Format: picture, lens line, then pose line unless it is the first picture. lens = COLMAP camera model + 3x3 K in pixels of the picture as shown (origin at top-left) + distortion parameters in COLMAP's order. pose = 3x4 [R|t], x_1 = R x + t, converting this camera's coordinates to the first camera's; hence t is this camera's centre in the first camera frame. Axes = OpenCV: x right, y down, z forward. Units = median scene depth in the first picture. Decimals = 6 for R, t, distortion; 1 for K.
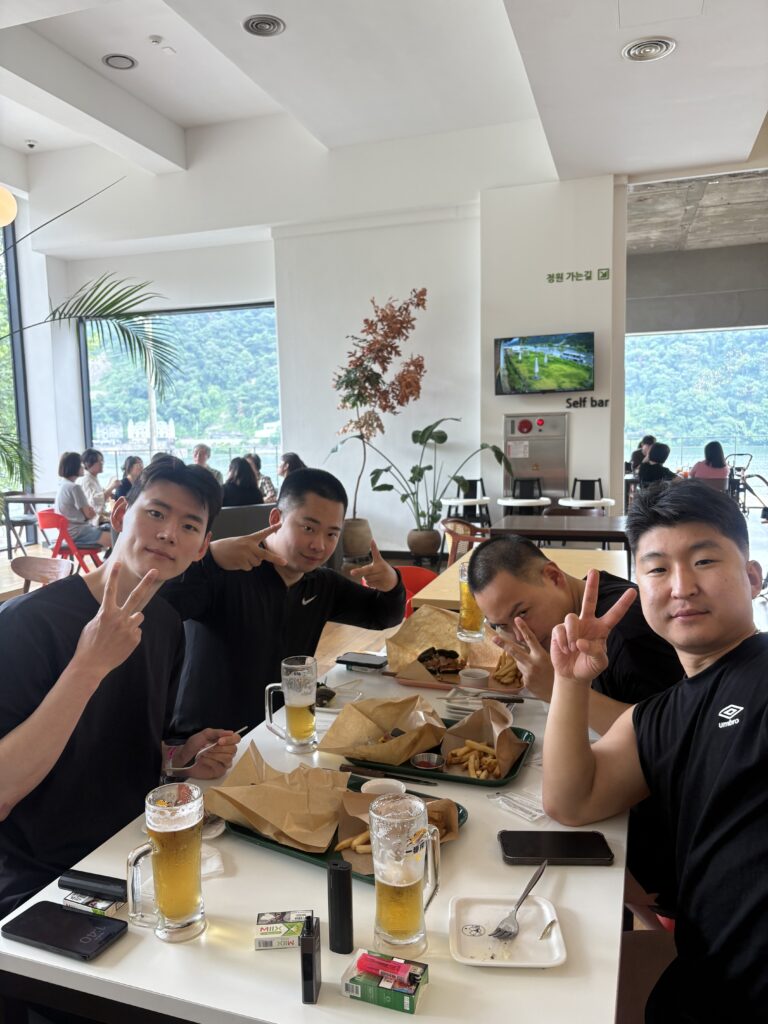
lens RADIAL K [[773.9, 0, 384.0], [0, 773.9, 514.8], [0, 0, 1]] dist [0.015167, -0.000586]
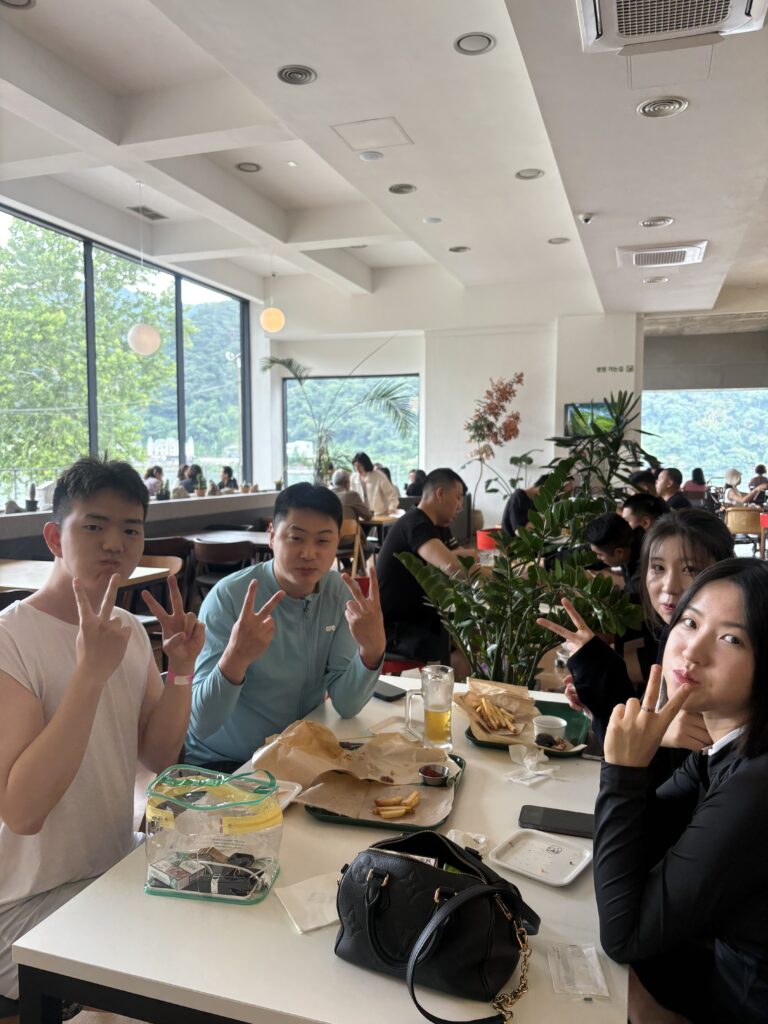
lens RADIAL K [[773.9, 0, 387.5], [0, 773.9, 513.7], [0, 0, 1]] dist [0.015167, -0.000586]
pose [[0.999664, 0.023654, -0.010558, -0.204596], [-0.023964, 0.999254, -0.030301, 0.068417], [0.009833, 0.030544, 0.999485, -0.640648]]
